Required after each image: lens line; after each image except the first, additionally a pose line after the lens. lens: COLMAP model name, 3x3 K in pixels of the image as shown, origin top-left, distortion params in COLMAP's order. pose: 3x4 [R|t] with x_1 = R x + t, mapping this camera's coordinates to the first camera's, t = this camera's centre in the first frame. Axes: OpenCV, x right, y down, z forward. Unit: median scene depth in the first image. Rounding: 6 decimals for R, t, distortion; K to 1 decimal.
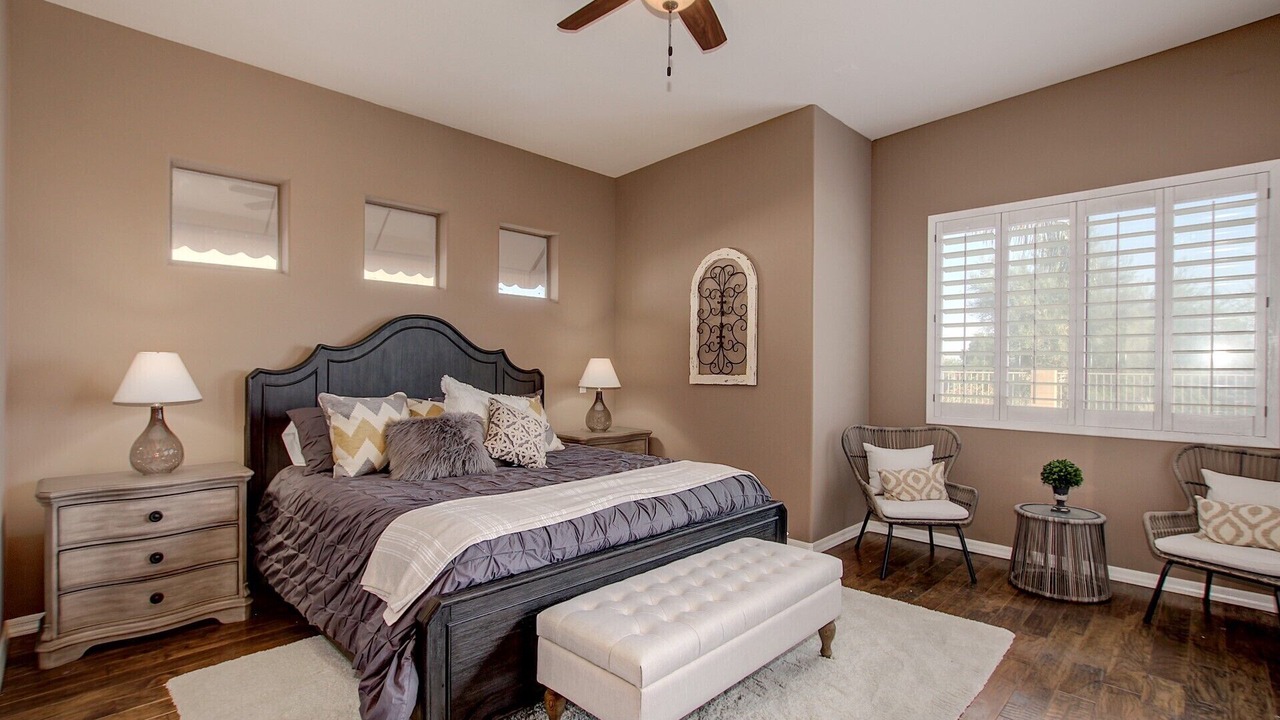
lens RADIAL K [[640.1, 0, 640.0], [0, 640.1, 367.4], [0, 0, 1]] dist [-0.003833, -0.000065]
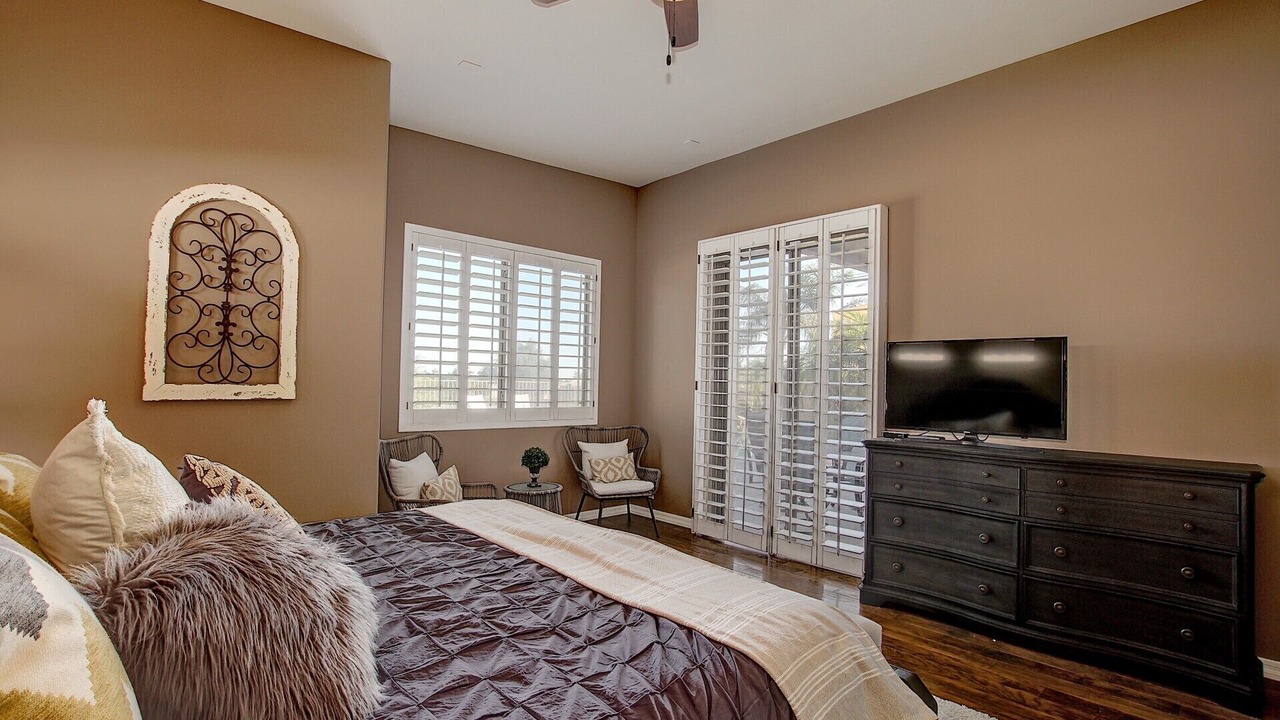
lens RADIAL K [[640.1, 0, 640.0], [0, 640.1, 367.4], [0, 0, 1]] dist [-0.003833, -0.000065]
pose [[-0.009225, 0.018135, 0.999793, -0.511371], [-0.015195, 0.999718, -0.018273, 0.000253], [-0.999842, -0.015360, -0.008947, 0.606953]]
